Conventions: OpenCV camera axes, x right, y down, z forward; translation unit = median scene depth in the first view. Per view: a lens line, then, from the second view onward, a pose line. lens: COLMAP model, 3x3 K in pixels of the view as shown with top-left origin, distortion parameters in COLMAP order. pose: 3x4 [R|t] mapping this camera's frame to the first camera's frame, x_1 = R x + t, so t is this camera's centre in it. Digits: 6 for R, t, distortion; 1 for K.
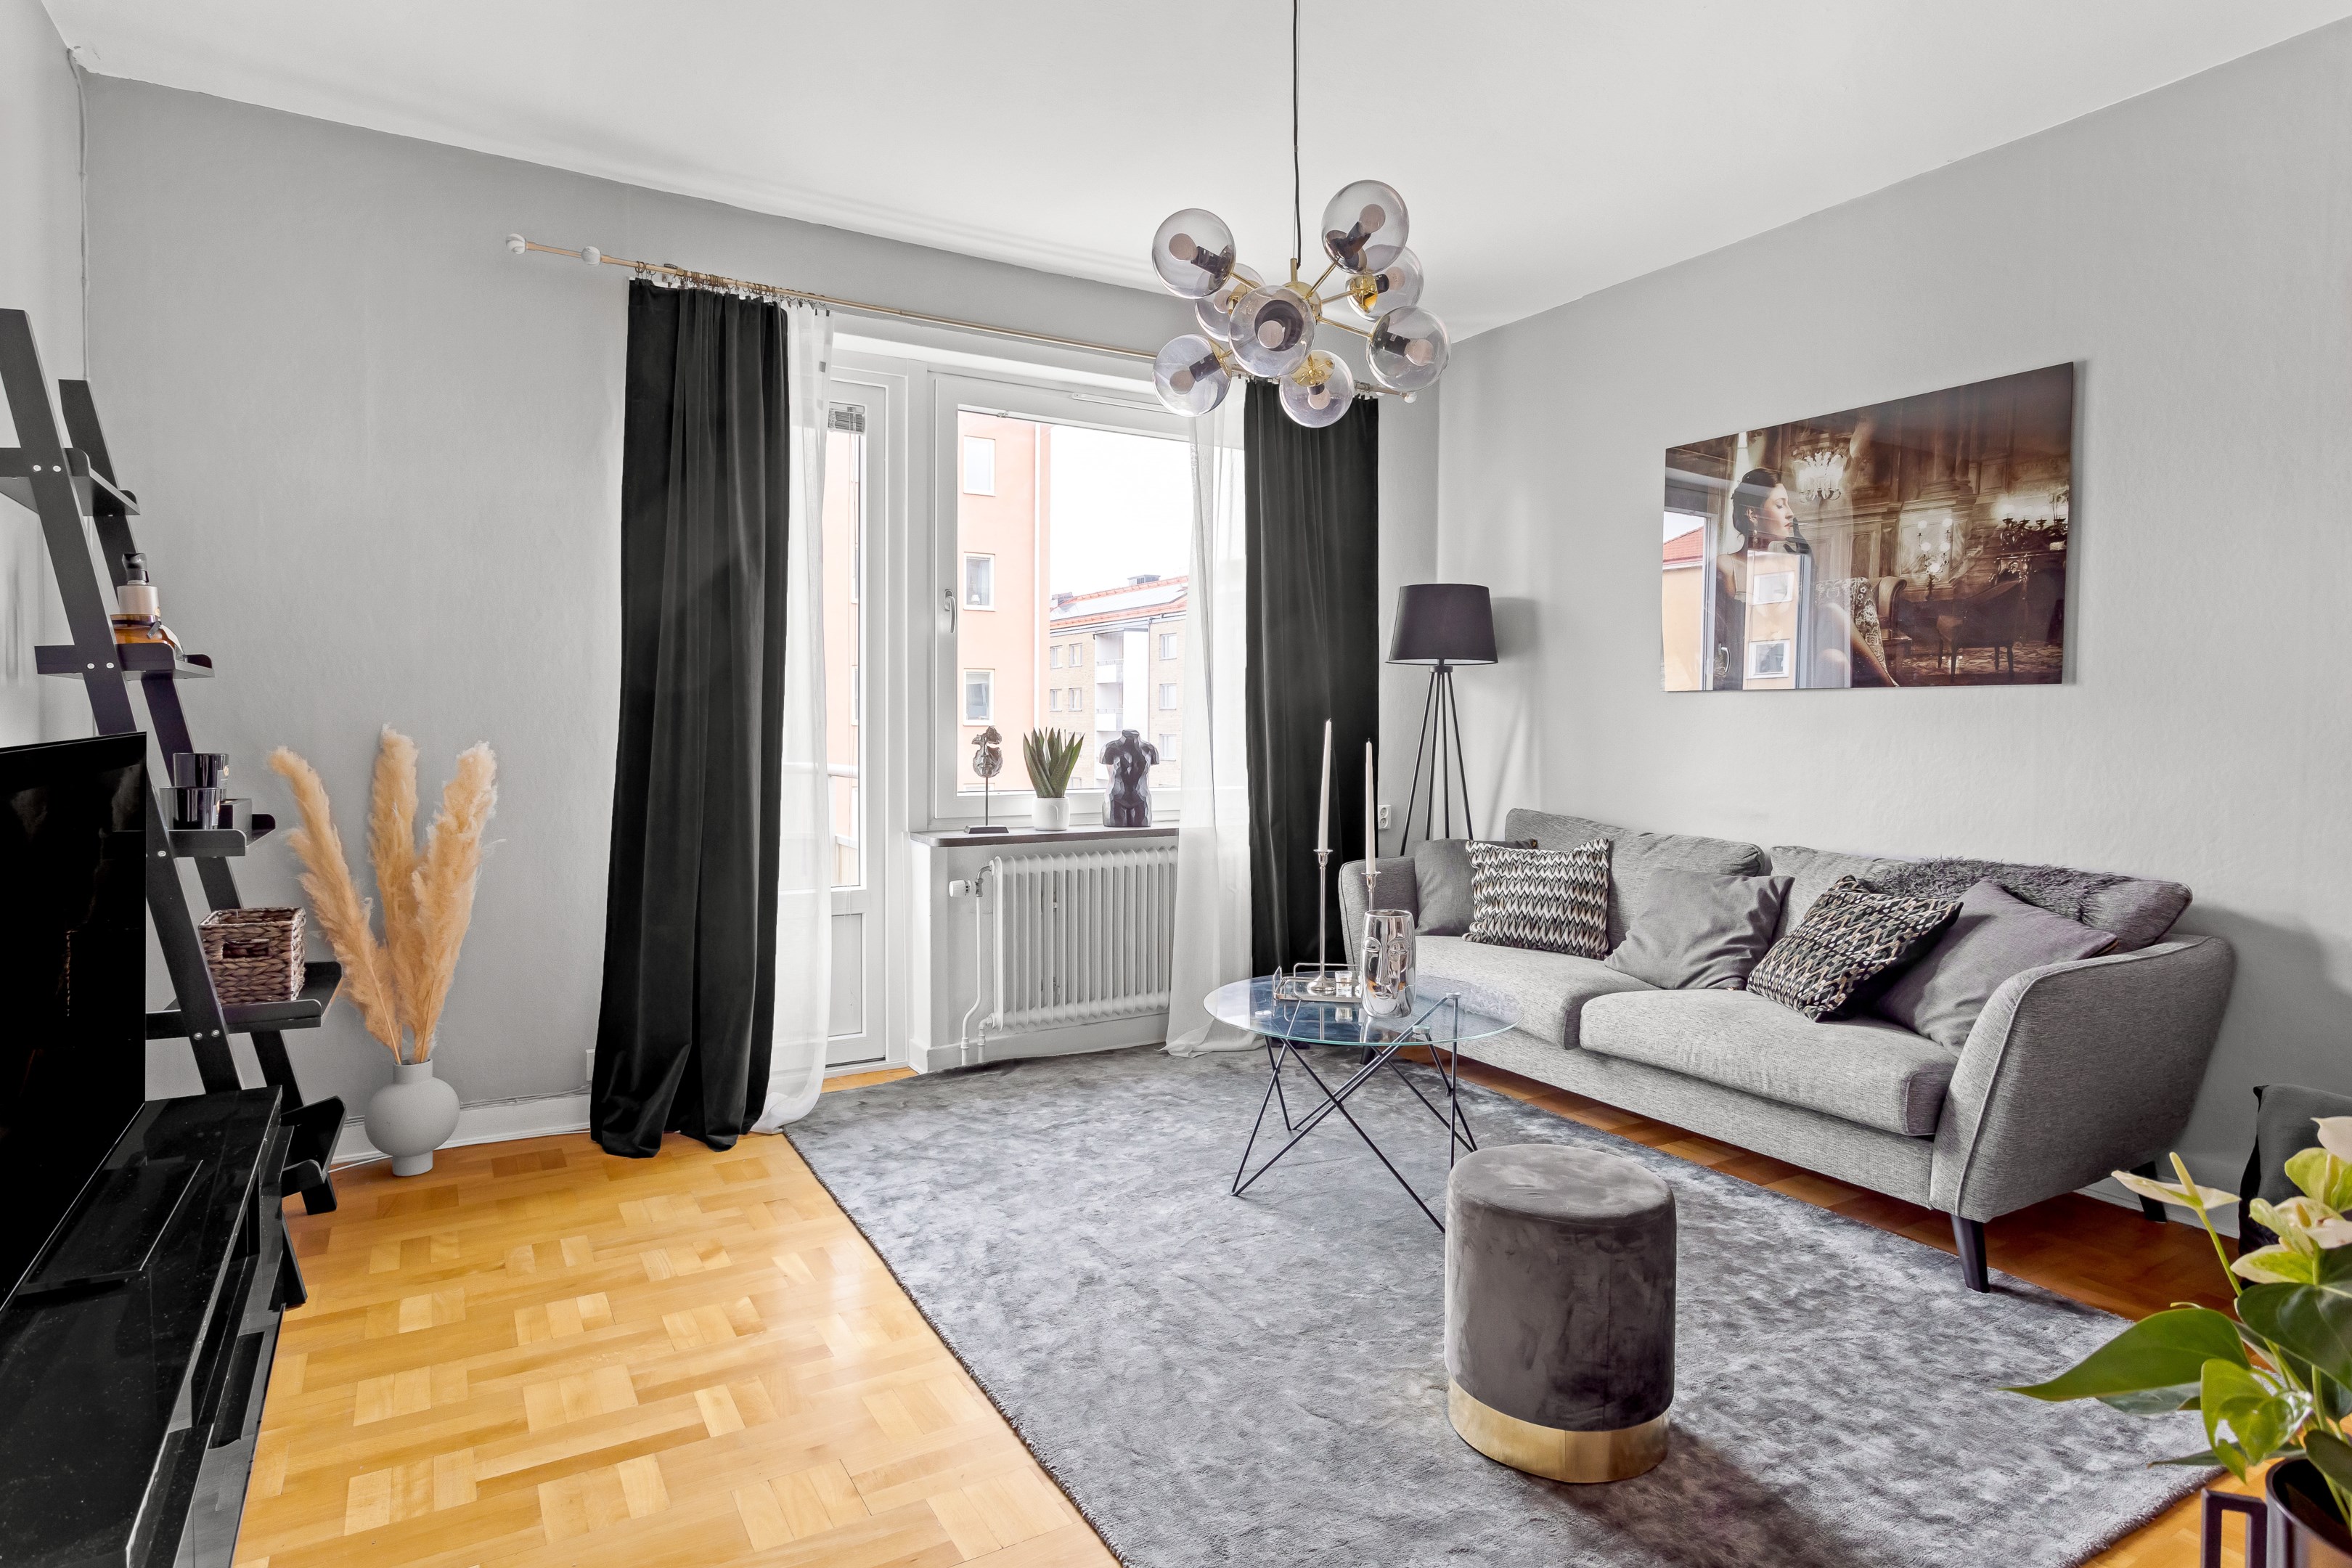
lens RADIAL K [[1279.8, 0, 1171.7], [0, 1279.8, 759.1], [0, 0, 1]] dist [0.004258, 0.001508]
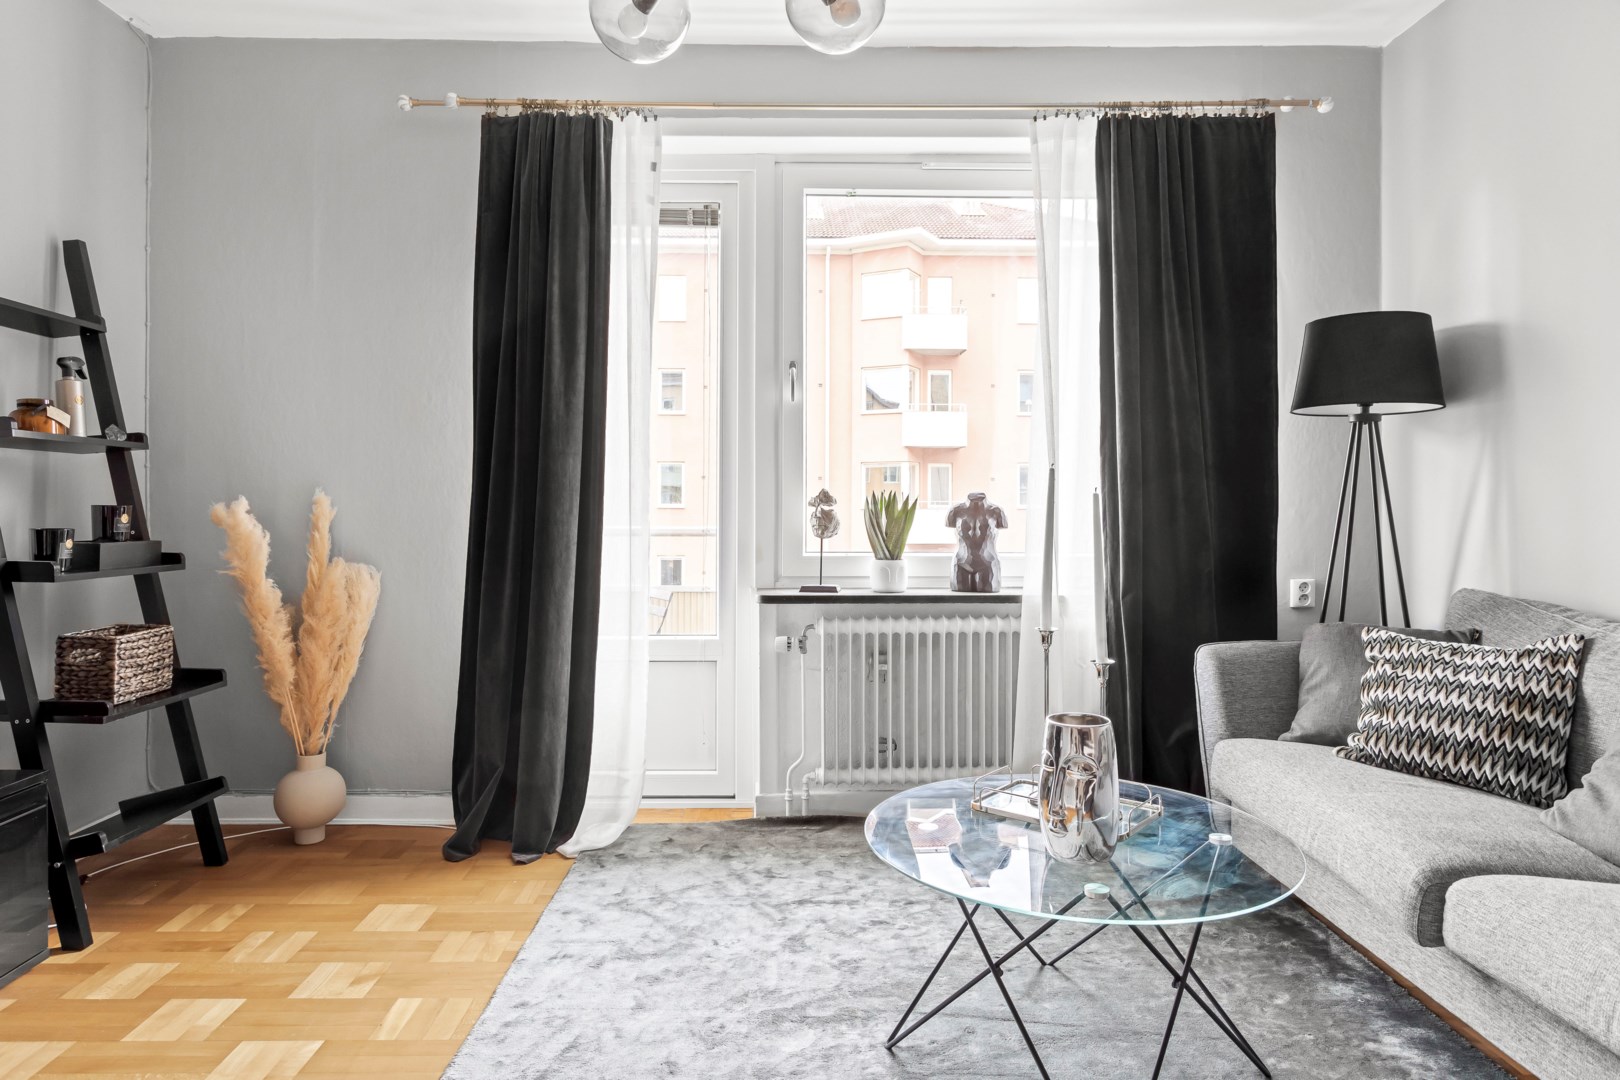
lens RADIAL K [[944.9, 0, 804.1], [0, 944.9, 500.3], [0, 0, 1]] dist [-0.002401, 0.000319]
pose [[0.867796, -0.007123, -0.496870, 0.232368], [-0.011909, 0.999312, -0.035125, 0.011005], [0.496778, 0.036399, 0.867114, 0.336856]]
